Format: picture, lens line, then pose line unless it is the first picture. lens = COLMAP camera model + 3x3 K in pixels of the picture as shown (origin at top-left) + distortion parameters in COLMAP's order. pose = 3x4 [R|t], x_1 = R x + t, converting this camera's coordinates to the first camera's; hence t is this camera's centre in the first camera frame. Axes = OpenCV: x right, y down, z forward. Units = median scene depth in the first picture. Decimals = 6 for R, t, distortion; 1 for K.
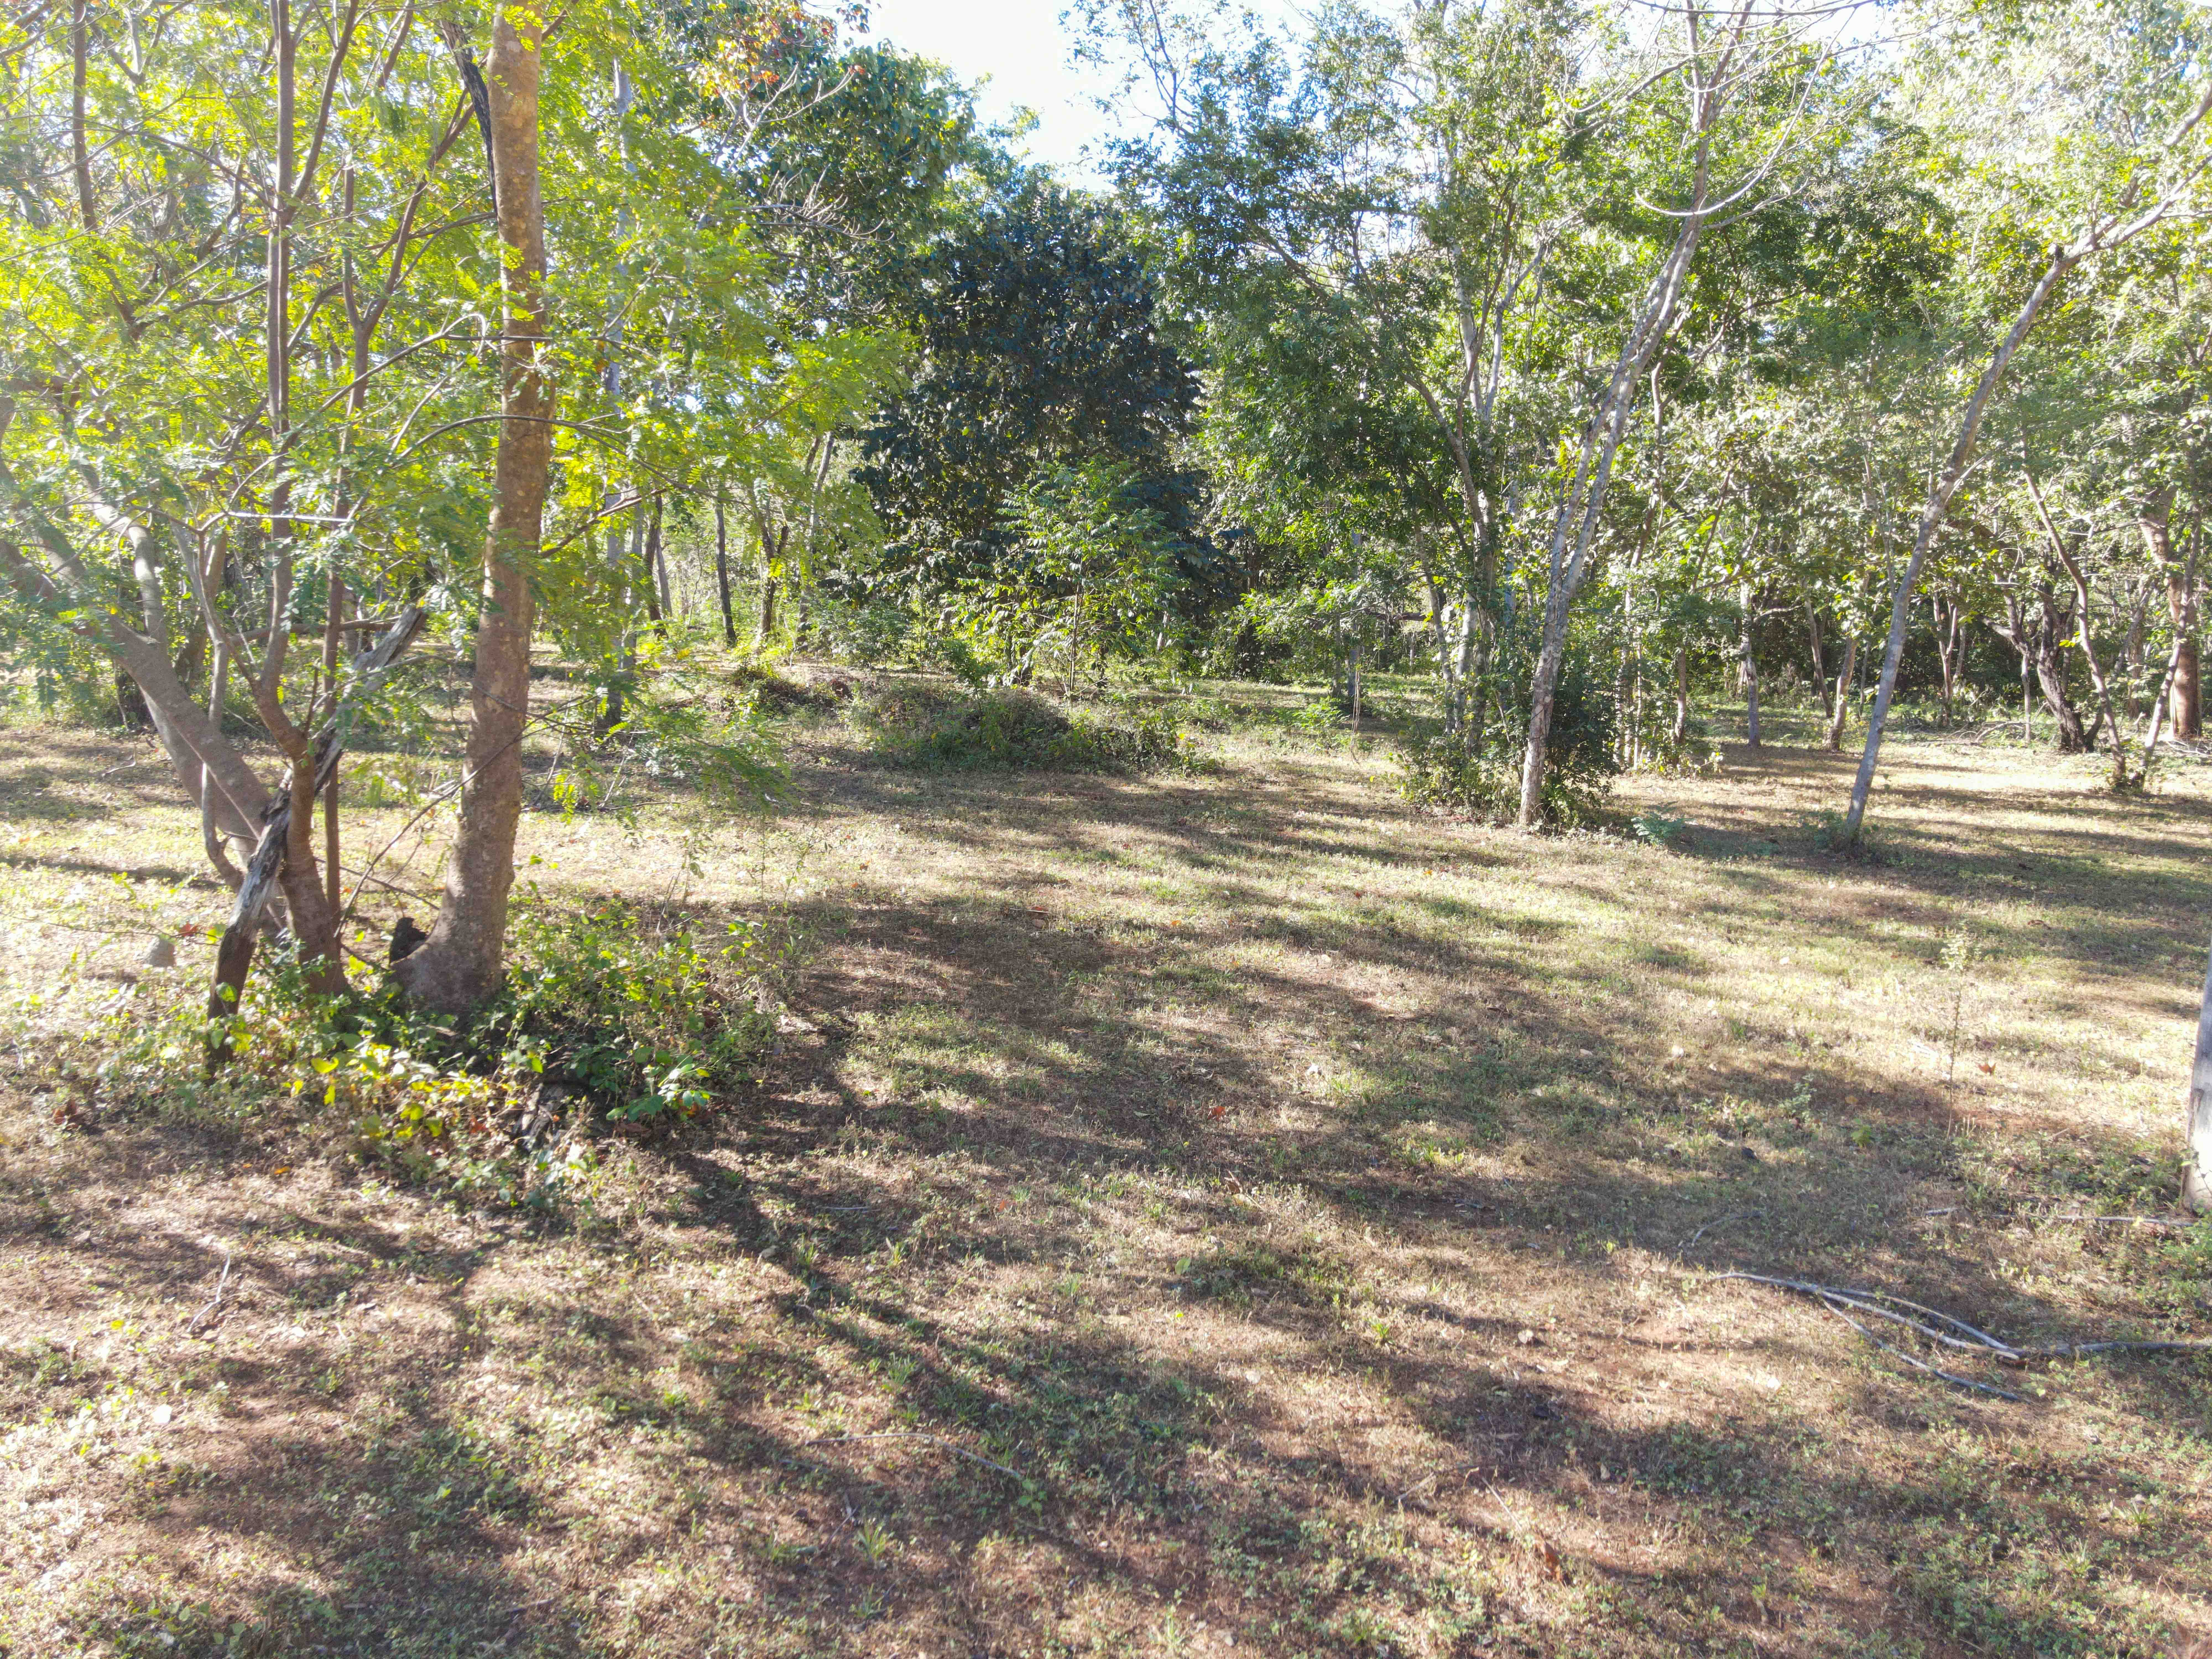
lens RADIAL K [[1587.8, 0, 1106.0], [0, 1587.8, 829.5], [0, 0, 1]] dist [0.013176, -0.003070]
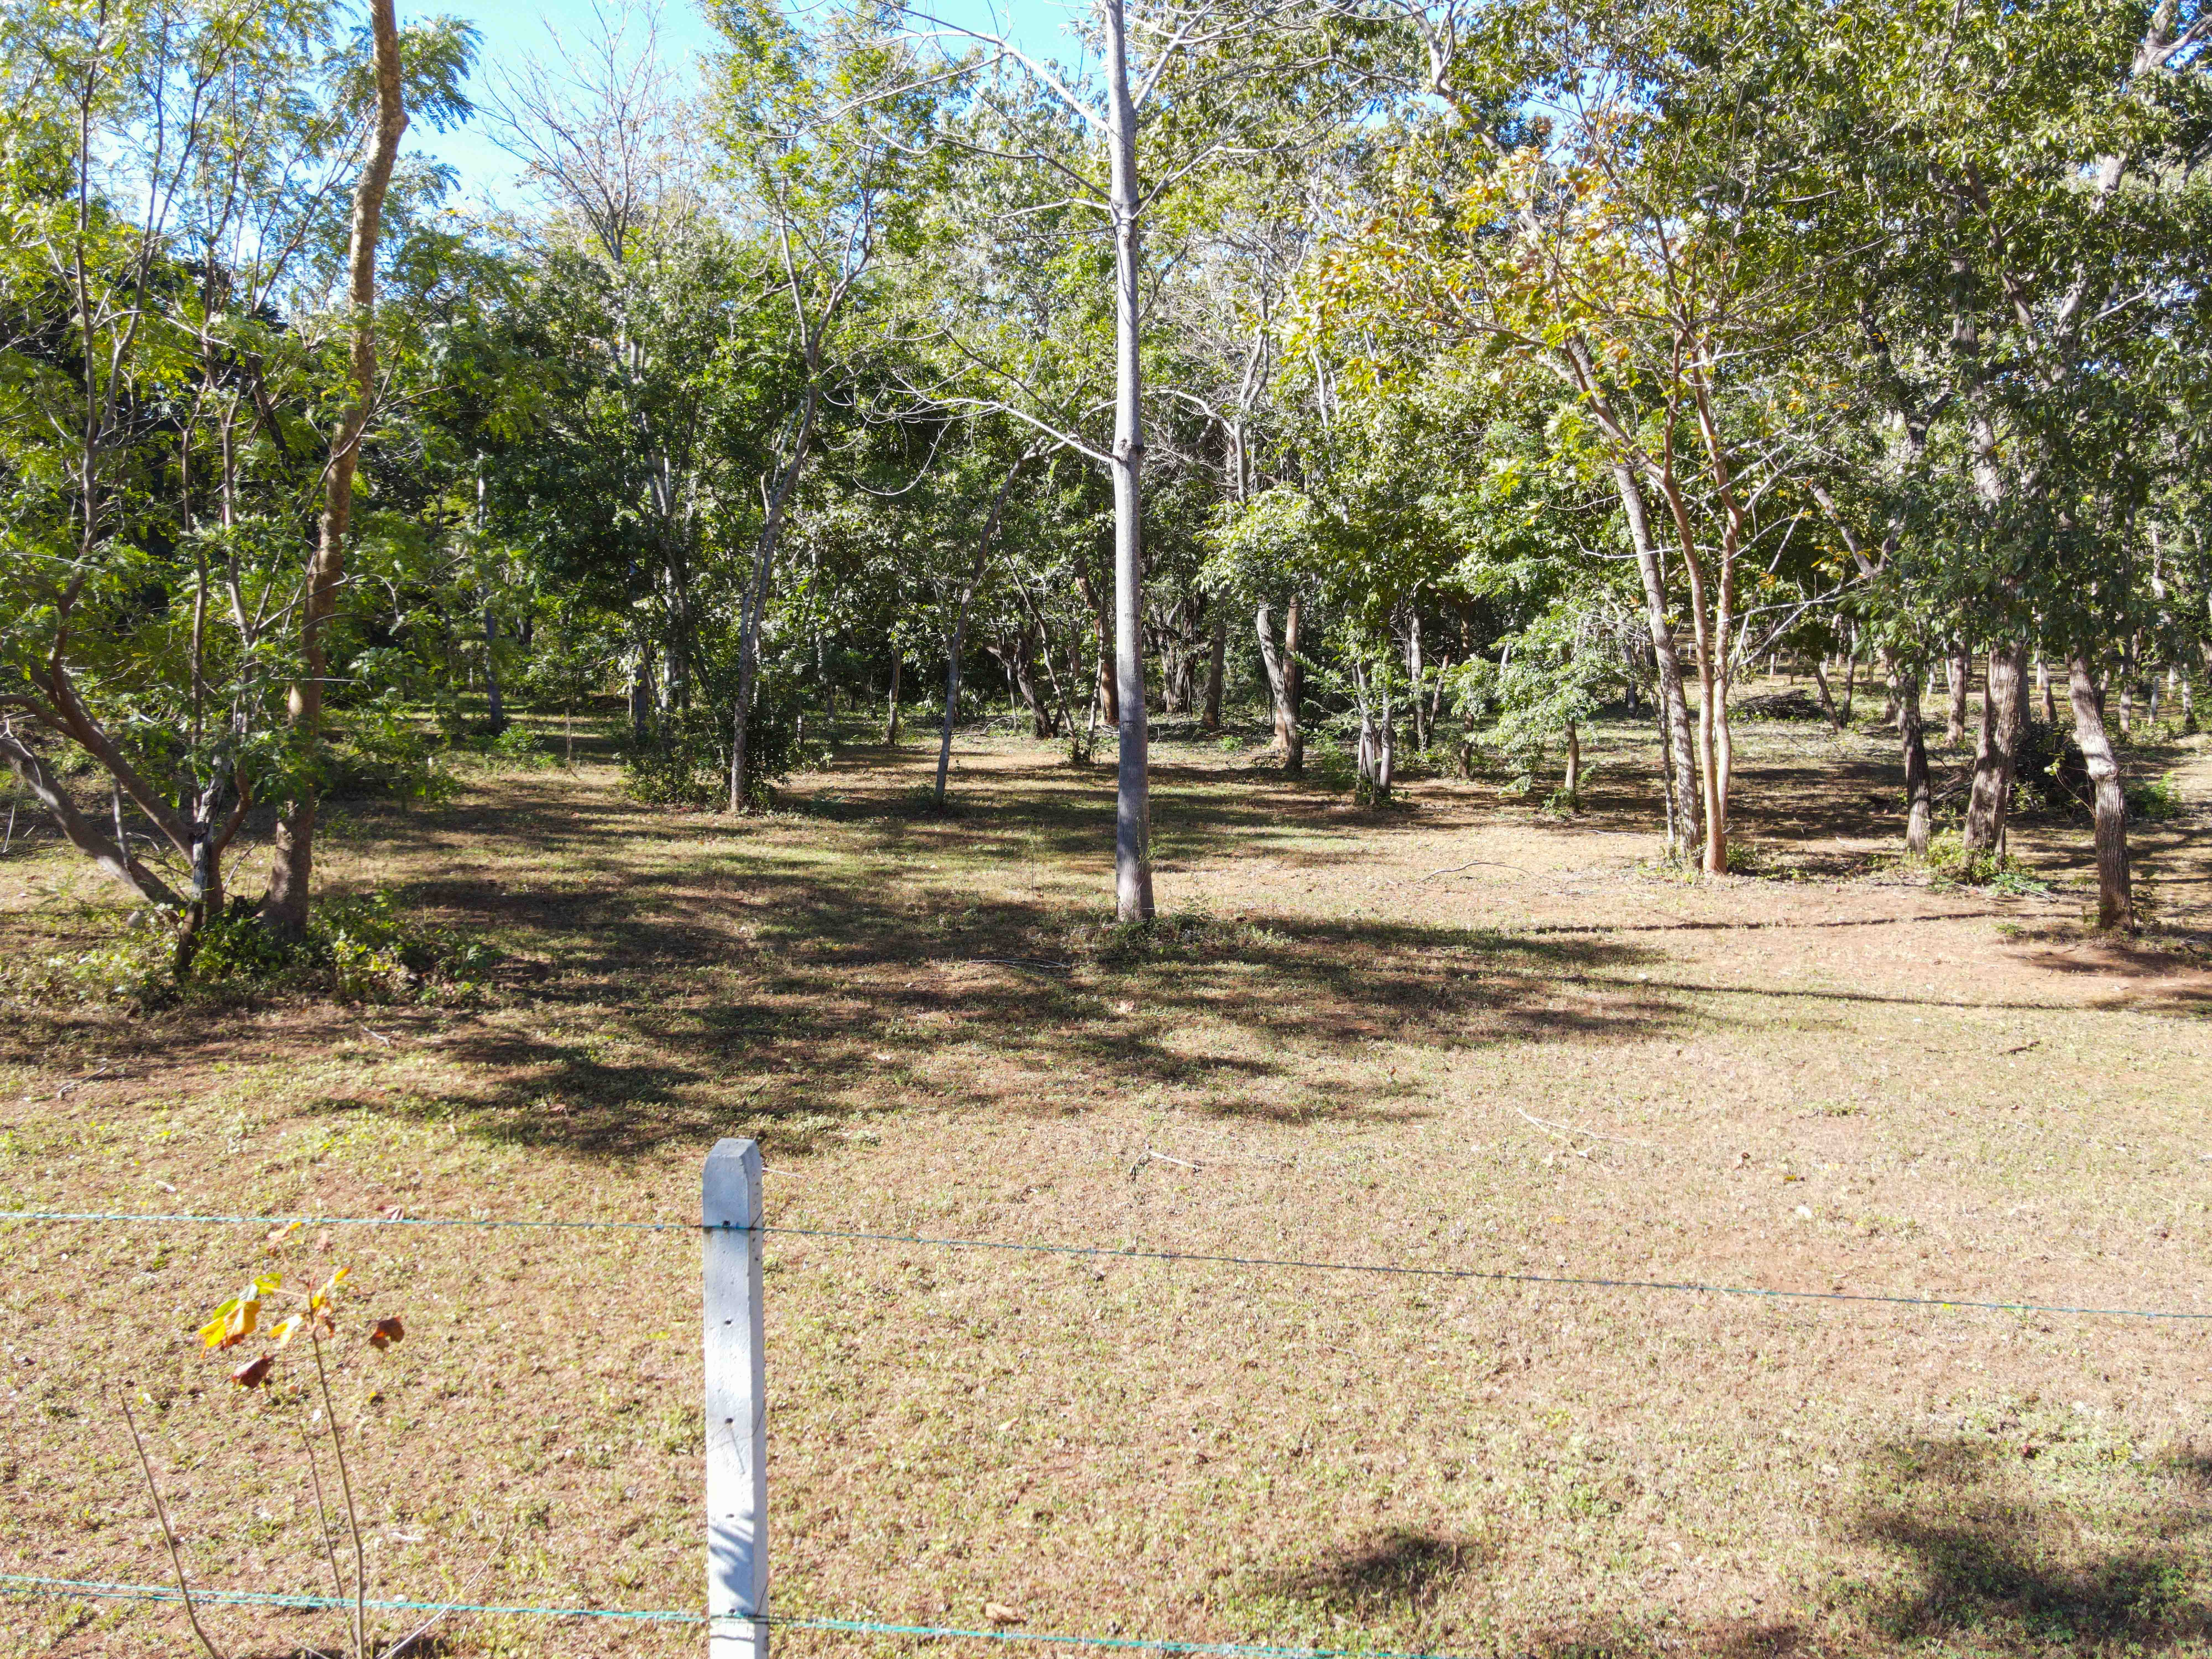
lens RADIAL K [[1587.8, 0, 1106.0], [0, 1587.8, 829.5], [0, 0, 1]] dist [0.013176, -0.003070]
pose [[0.831030, -0.082860, 0.550021, -0.175840], [0.084243, 0.996185, 0.022790, 0.006917], [-0.549811, 0.027397, 0.834840, -0.271681]]
